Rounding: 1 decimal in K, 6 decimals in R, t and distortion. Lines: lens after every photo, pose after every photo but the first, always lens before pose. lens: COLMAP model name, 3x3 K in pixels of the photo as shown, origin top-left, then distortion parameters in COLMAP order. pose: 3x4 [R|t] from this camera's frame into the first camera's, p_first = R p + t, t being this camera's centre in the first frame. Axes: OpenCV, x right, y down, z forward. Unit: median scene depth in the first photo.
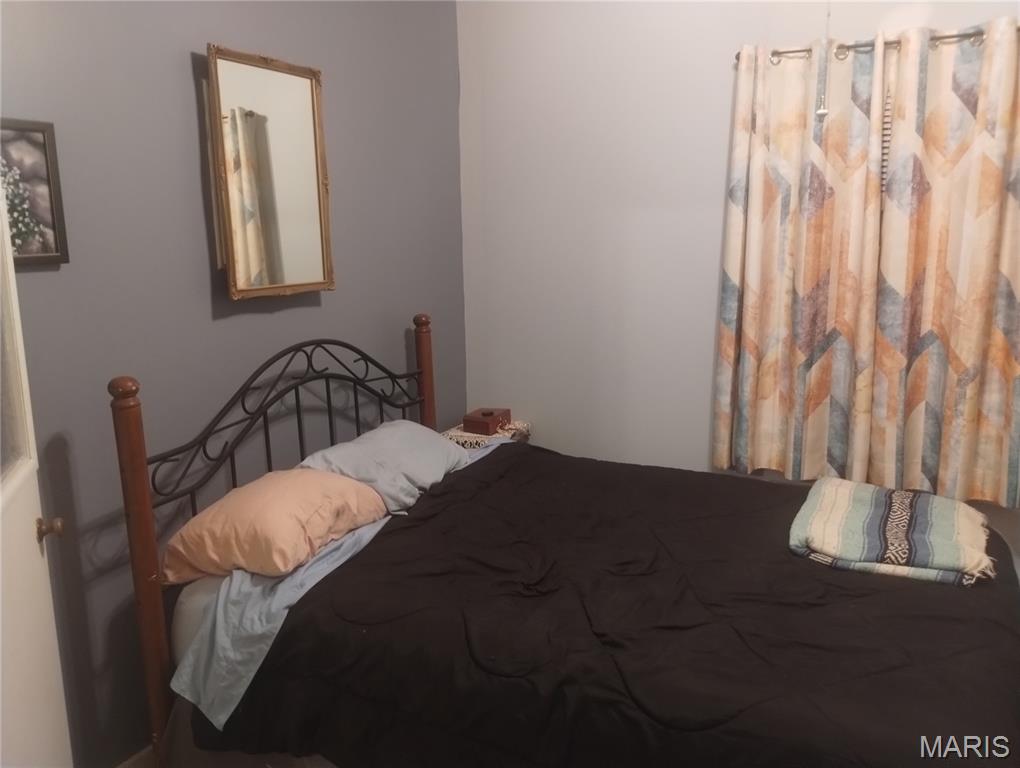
lens RADIAL K [[837.8, 0, 497.4], [0, 837.8, 400.0], [0, 0, 1]] dist [0.053885, -0.066789]
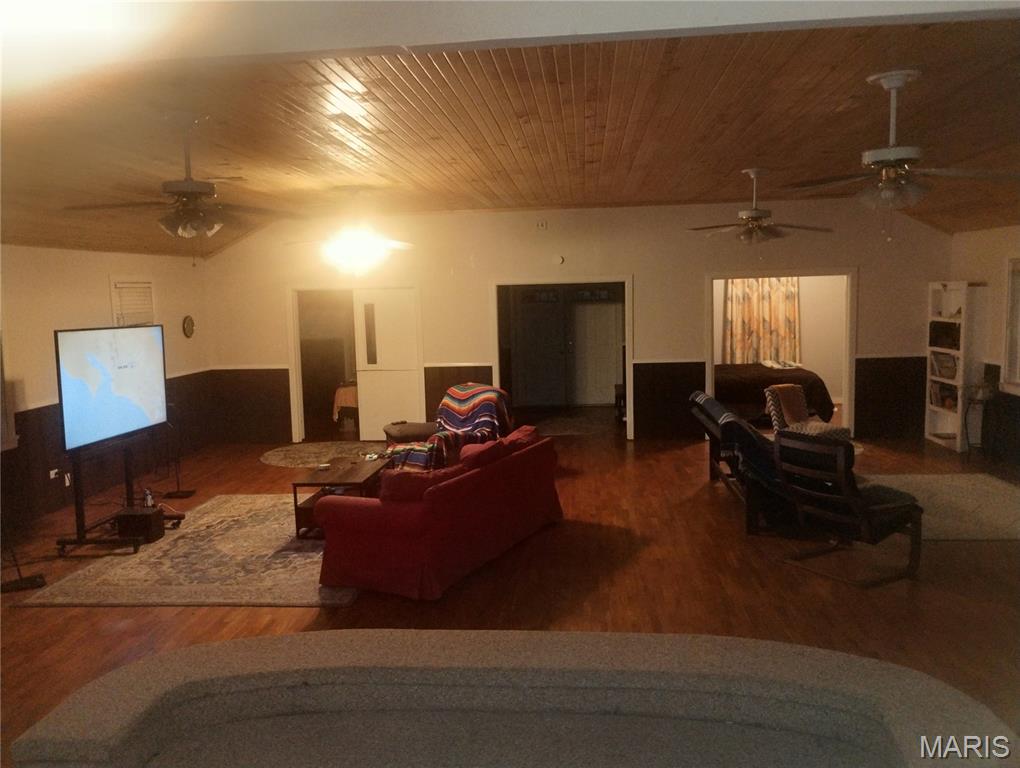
lens RADIAL K [[837.8, 0, 506.4], [0, 837.8, 387.9], [0, 0, 1]] dist [0.053885, -0.066789]
pose [[0.919149, -0.056008, 0.389907, -2.506935], [0.093491, 0.992575, -0.077812, 0.434418], [-0.382654, 0.107973, 0.917561, -2.471175]]
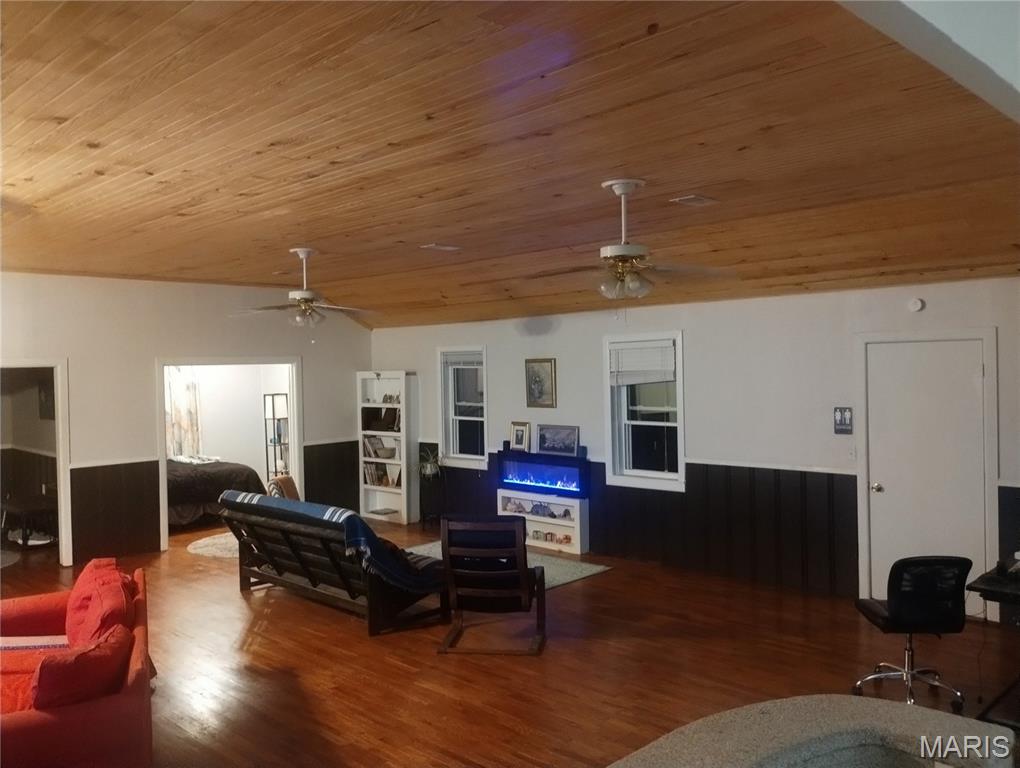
lens RADIAL K [[837.8, 0, 499.7], [0, 837.8, 378.6], [0, 0, 1]] dist [0.053885, -0.066789]
pose [[0.290715, -0.005521, 0.956794, -2.929173], [0.210808, 0.975780, -0.058421, 0.282683], [-0.933298, 0.218684, 0.284838, -1.669736]]
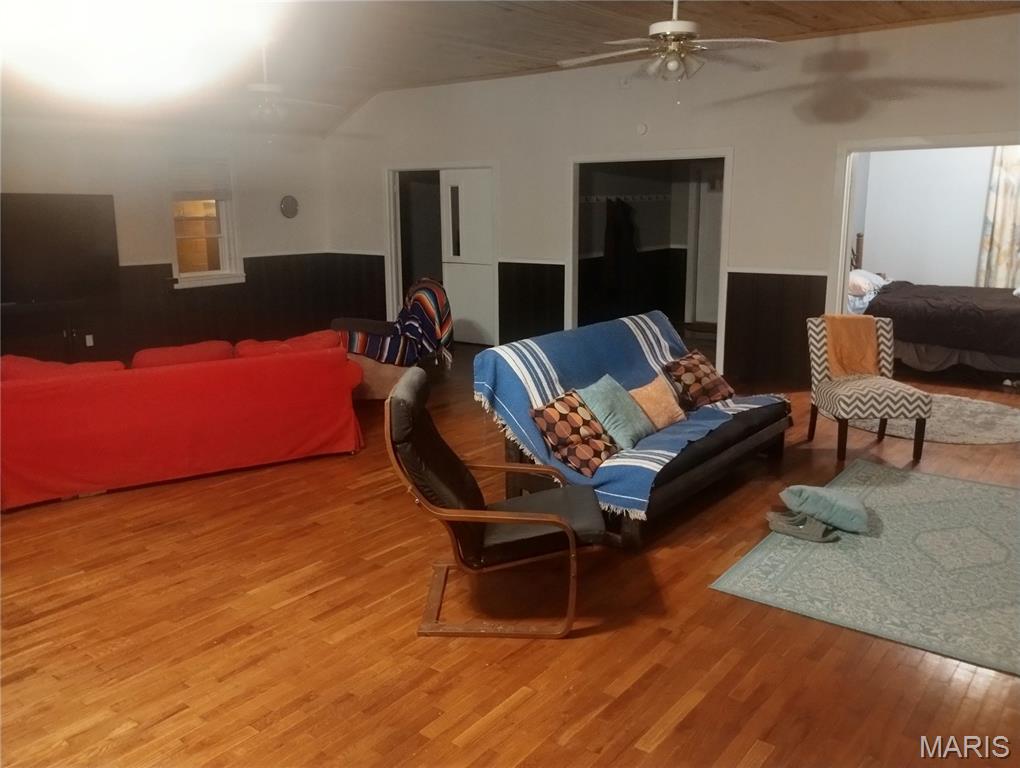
lens RADIAL K [[837.8, 0, 501.5], [0, 837.8, 383.2], [0, 0, 1]] dist [0.053885, -0.066789]
pose [[0.985999, 0.039651, -0.161971, -0.881277], [-0.038136, 0.999195, 0.012455, 0.445669], [0.162334, -0.006104, 0.986717, -2.125509]]
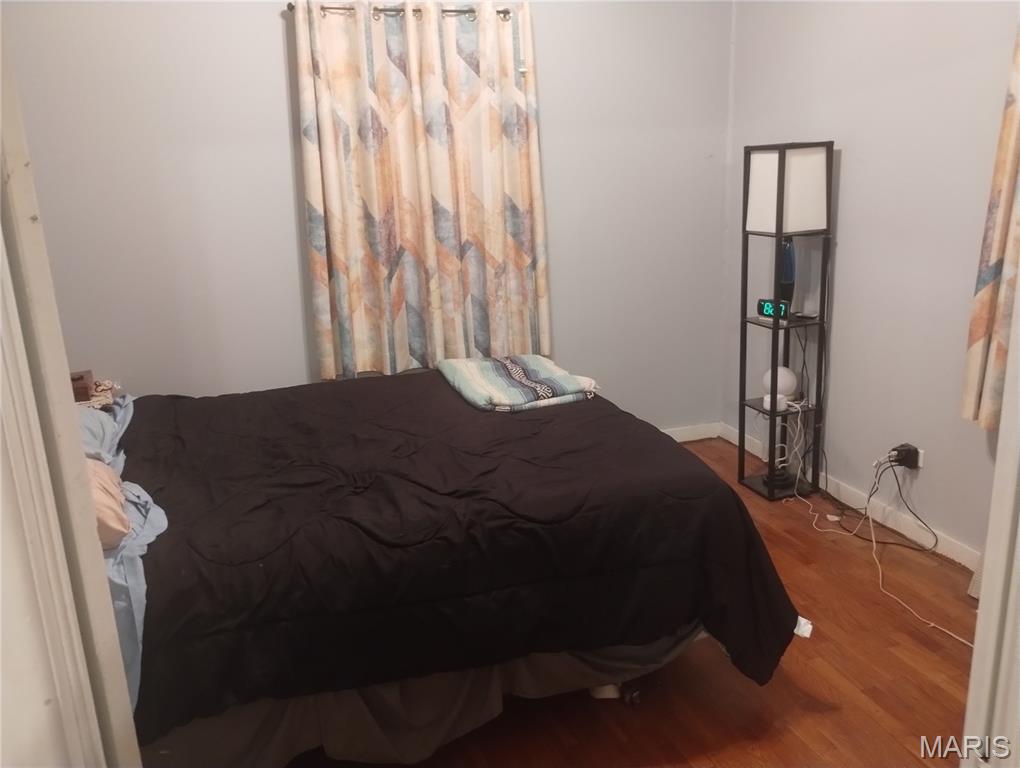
lens RADIAL K [[837.8, 0, 494.1], [0, 837.8, 386.2], [0, 0, 1]] dist [0.053885, -0.066789]
pose [[0.687167, -0.205350, 0.696873, -0.421783], [0.174912, 0.977769, 0.115647, -0.002323], [-0.705129, 0.042422, 0.707809, 0.052934]]
